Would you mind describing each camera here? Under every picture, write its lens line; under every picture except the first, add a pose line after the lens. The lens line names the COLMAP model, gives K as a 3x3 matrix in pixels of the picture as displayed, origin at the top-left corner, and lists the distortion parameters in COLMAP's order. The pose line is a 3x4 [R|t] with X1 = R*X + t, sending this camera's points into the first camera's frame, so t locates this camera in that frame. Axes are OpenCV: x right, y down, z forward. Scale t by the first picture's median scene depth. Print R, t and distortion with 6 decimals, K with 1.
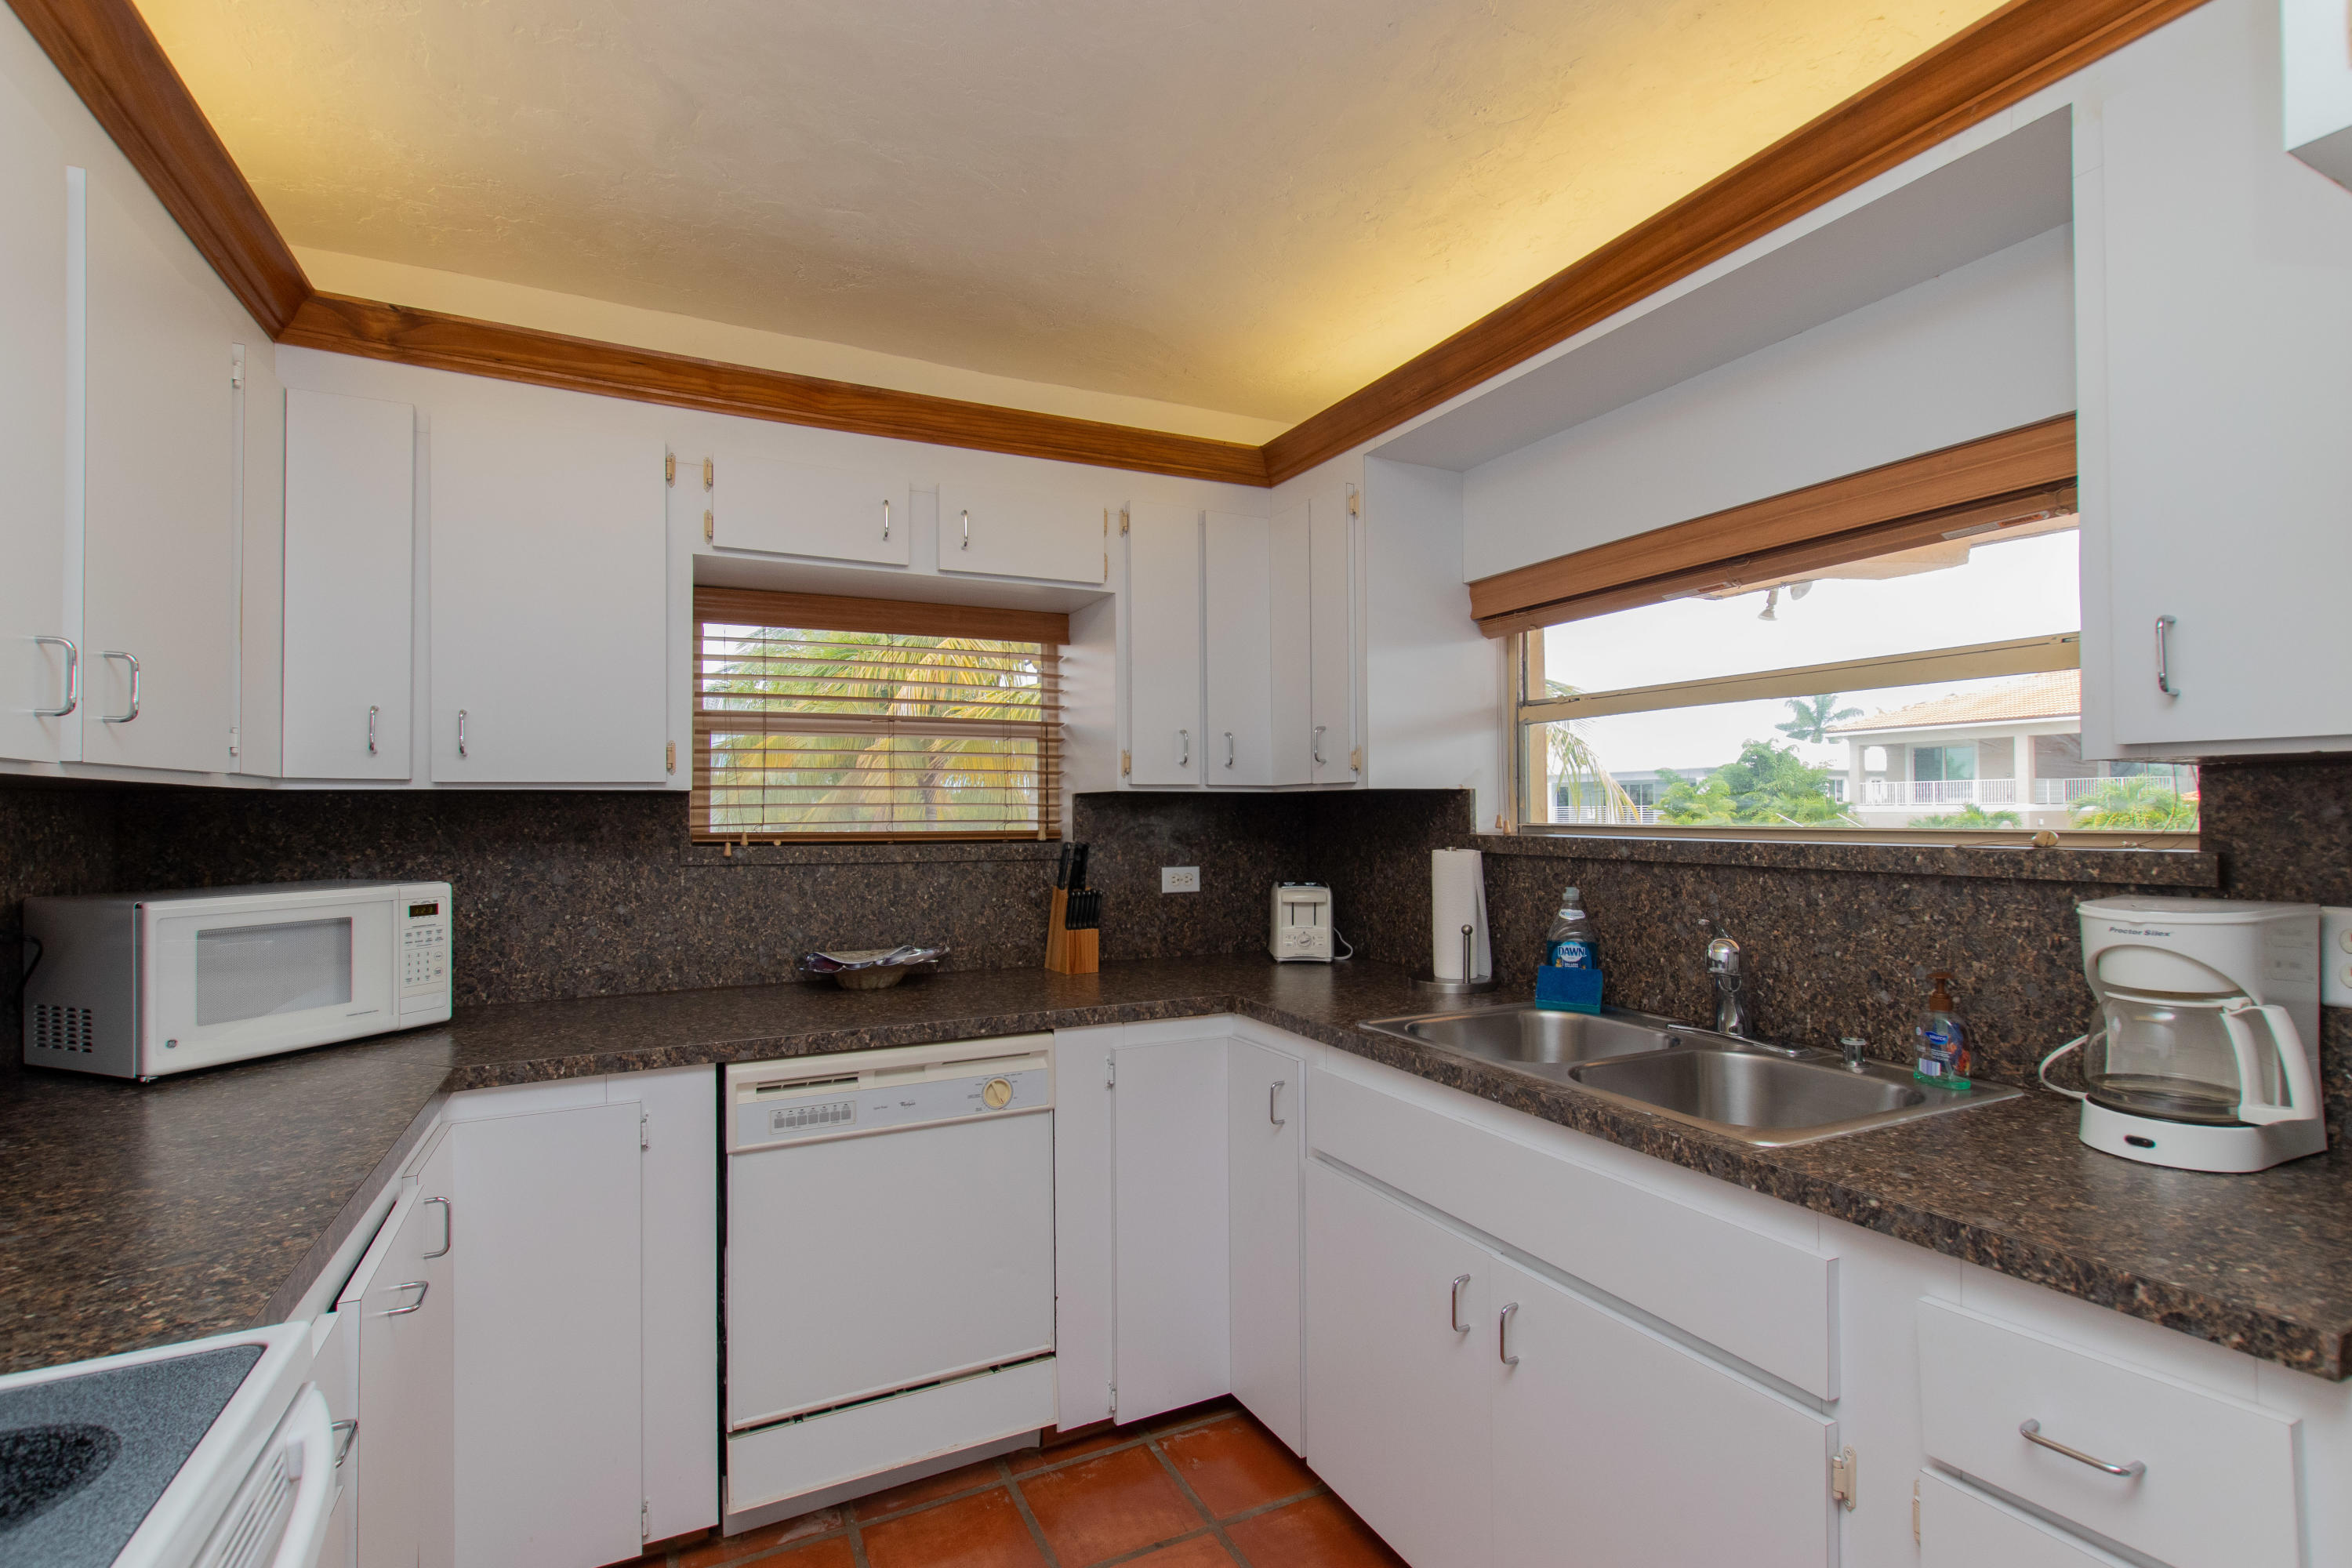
lens RADIAL K [[1068.3, 0, 1178.3], [0, 1068.3, 800.2], [0, 0, 1]] dist [0.001525, -0.001656]
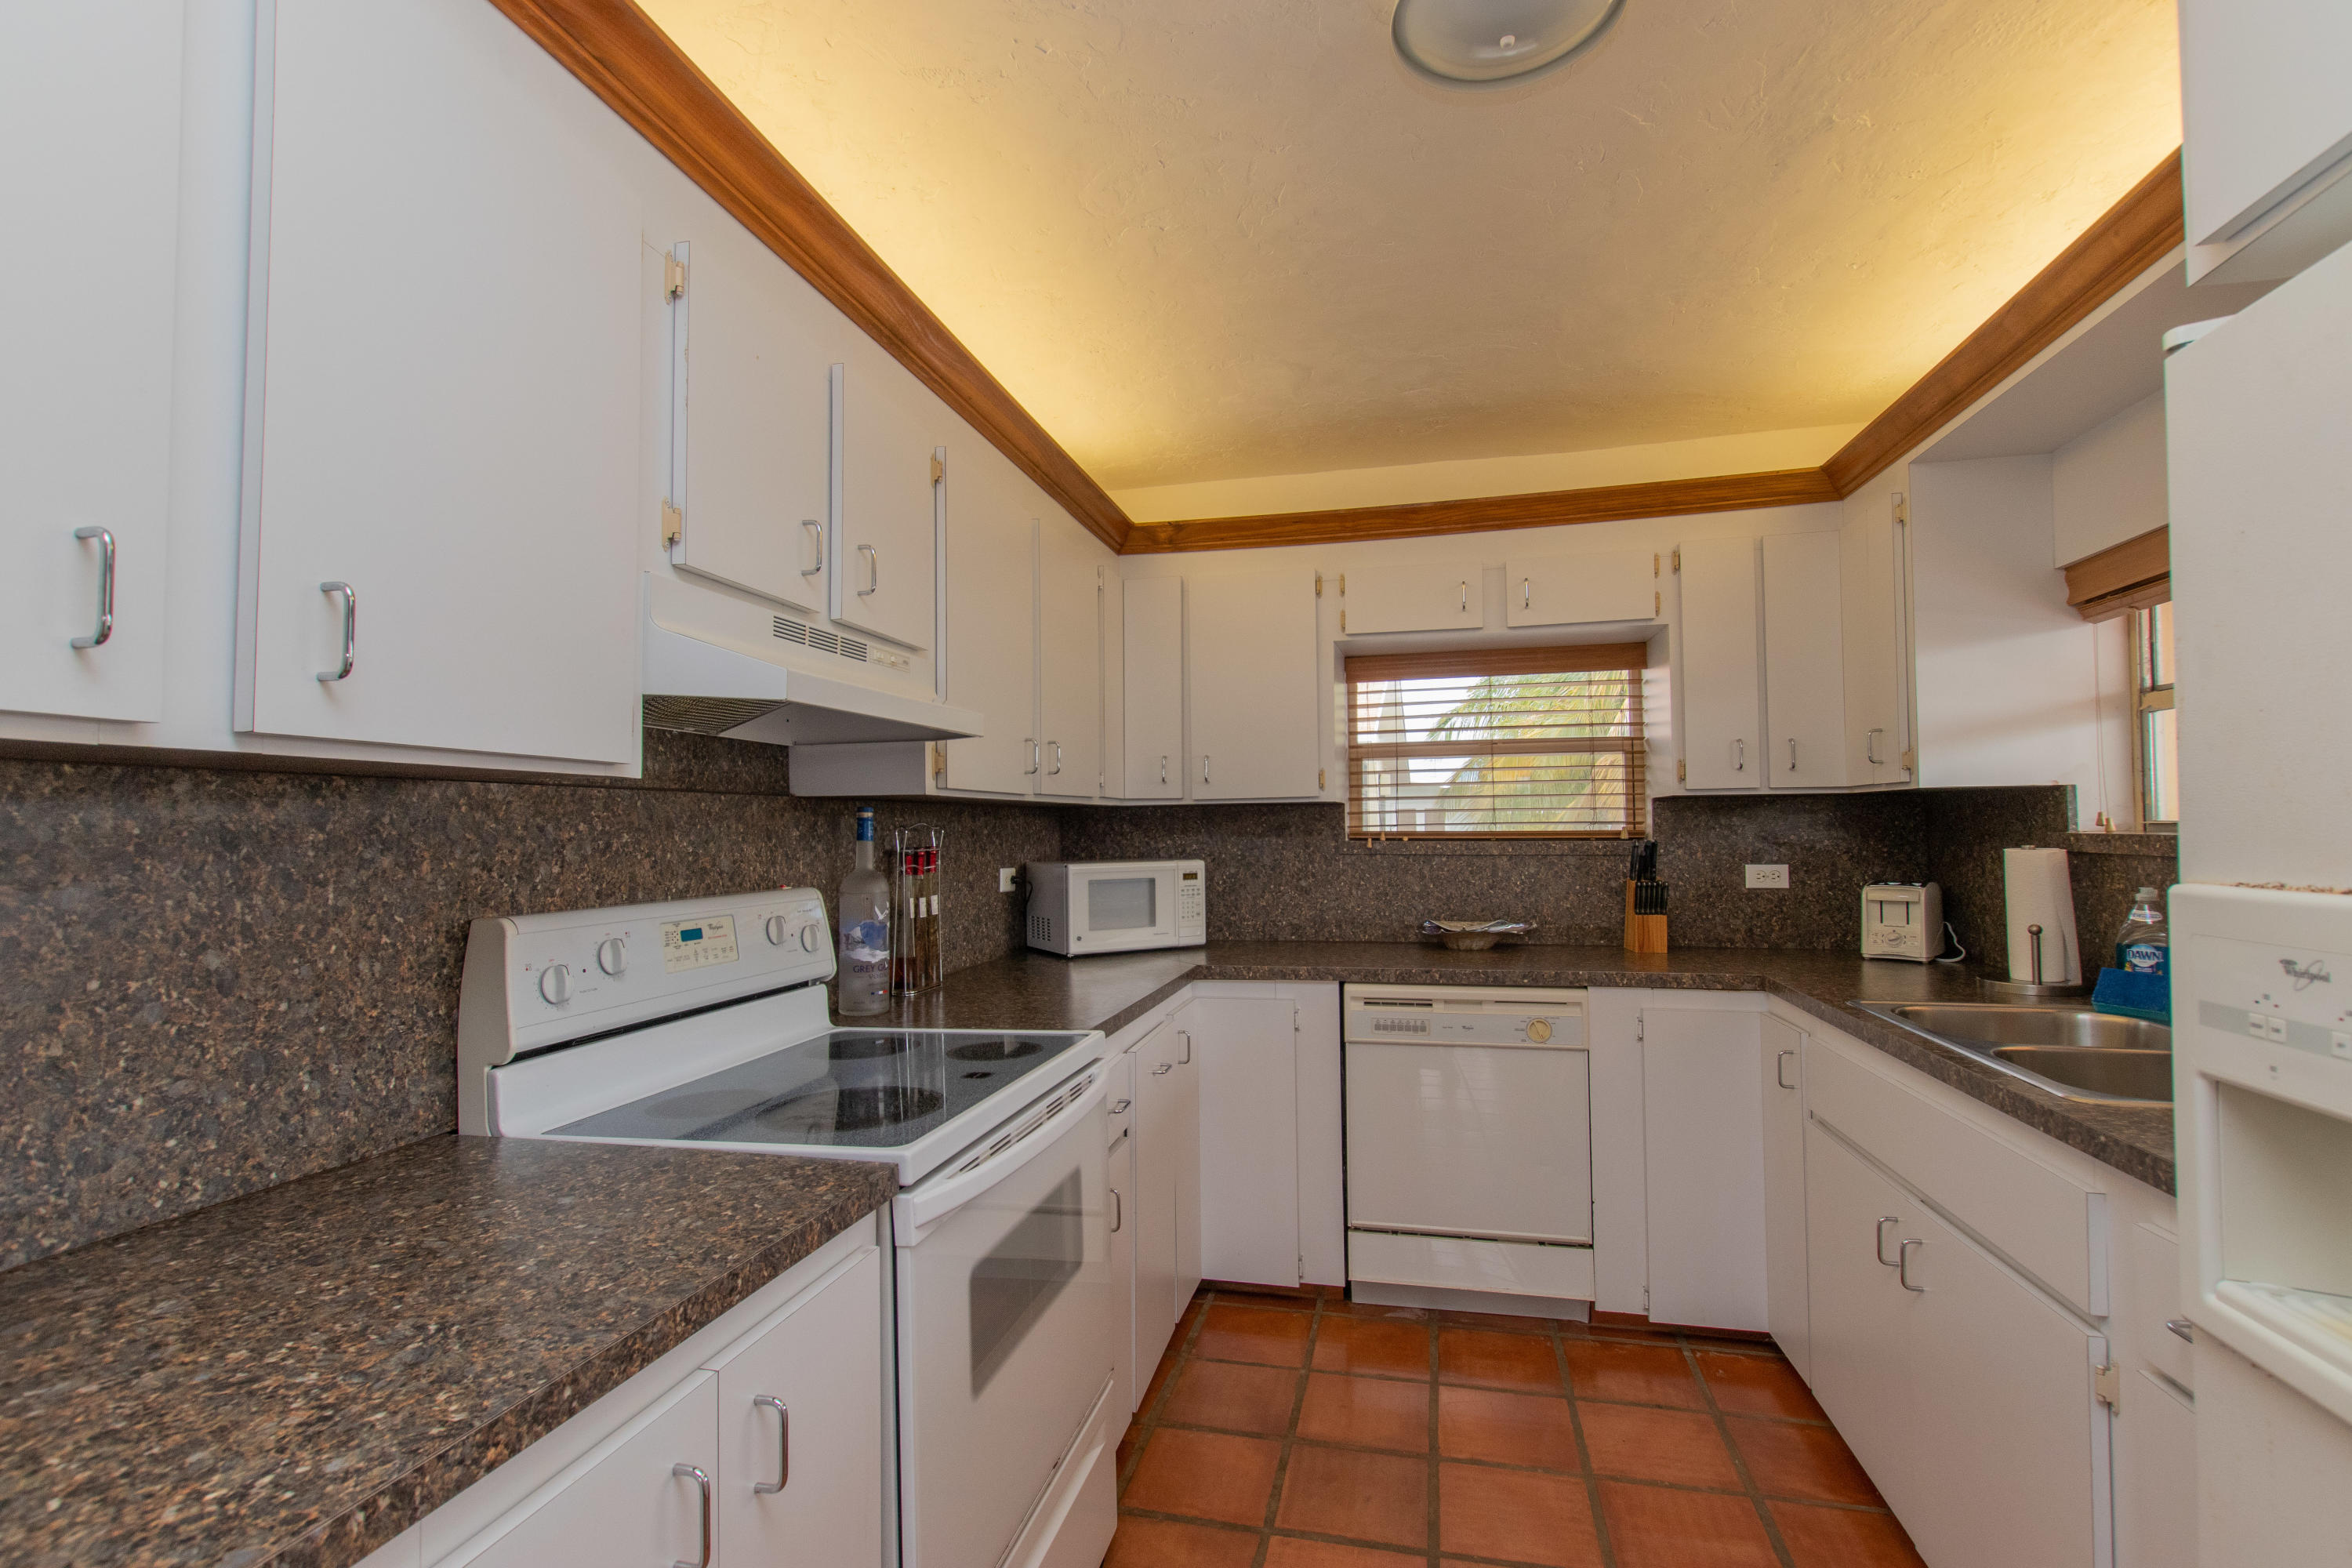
lens RADIAL K [[1068.3, 0, 1178.3], [0, 1068.3, 800.2], [0, 0, 1]] dist [0.001525, -0.001656]
pose [[0.769084, -0.019684, -0.638845, 0.280930], [0.014331, 0.999805, -0.013553, 0.004898], [0.638987, 0.001268, 0.769216, -0.239143]]
